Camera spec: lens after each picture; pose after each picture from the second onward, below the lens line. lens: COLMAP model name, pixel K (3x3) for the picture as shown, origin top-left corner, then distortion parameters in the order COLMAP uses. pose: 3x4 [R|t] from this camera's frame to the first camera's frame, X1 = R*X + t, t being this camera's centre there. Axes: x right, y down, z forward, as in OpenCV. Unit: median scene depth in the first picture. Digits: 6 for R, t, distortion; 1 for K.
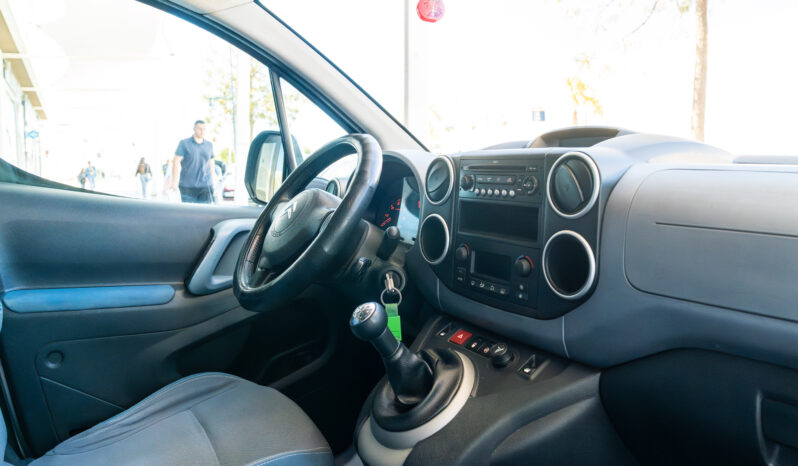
lens RADIAL K [[579.0, 0, 402.9], [0, 579.0, 146.4], [0, 0, 1]] dist [-0.019488, 0.011435]
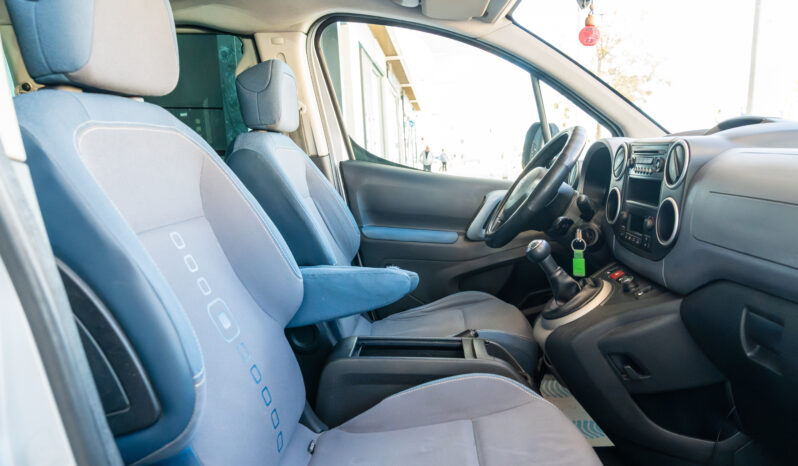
lens RADIAL K [[579.0, 0, 416.2], [0, 579.0, 244.8], [0, 0, 1]] dist [-0.019488, 0.011435]
pose [[0.842826, 0.087862, -0.530966, 0.320702], [0.016095, 0.982027, 0.188051, -0.008560], [0.537945, -0.167040, 0.826264, -0.303389]]
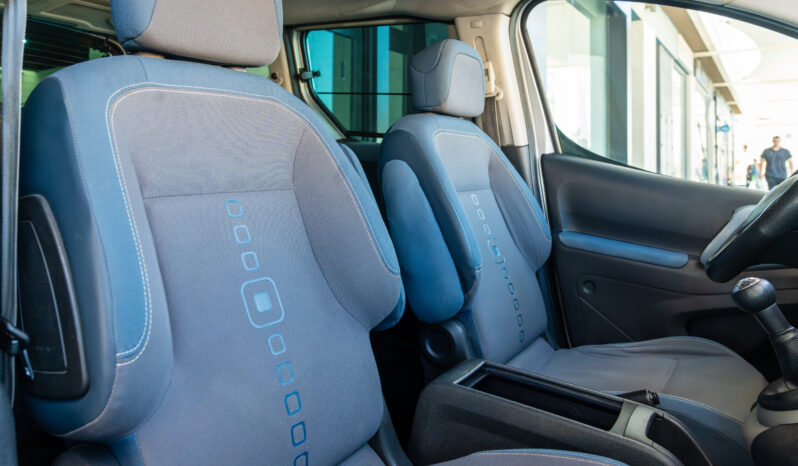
lens RADIAL K [[579.0, 0, 366.1], [0, 579.0, 148.7], [0, 0, 1]] dist [-0.019488, 0.011435]
pose [[0.409588, 0.031947, -0.911711, 0.376905], [-0.020872, 0.999453, 0.025645, 0.021996], [0.912032, 0.008526, 0.410031, -0.027168]]
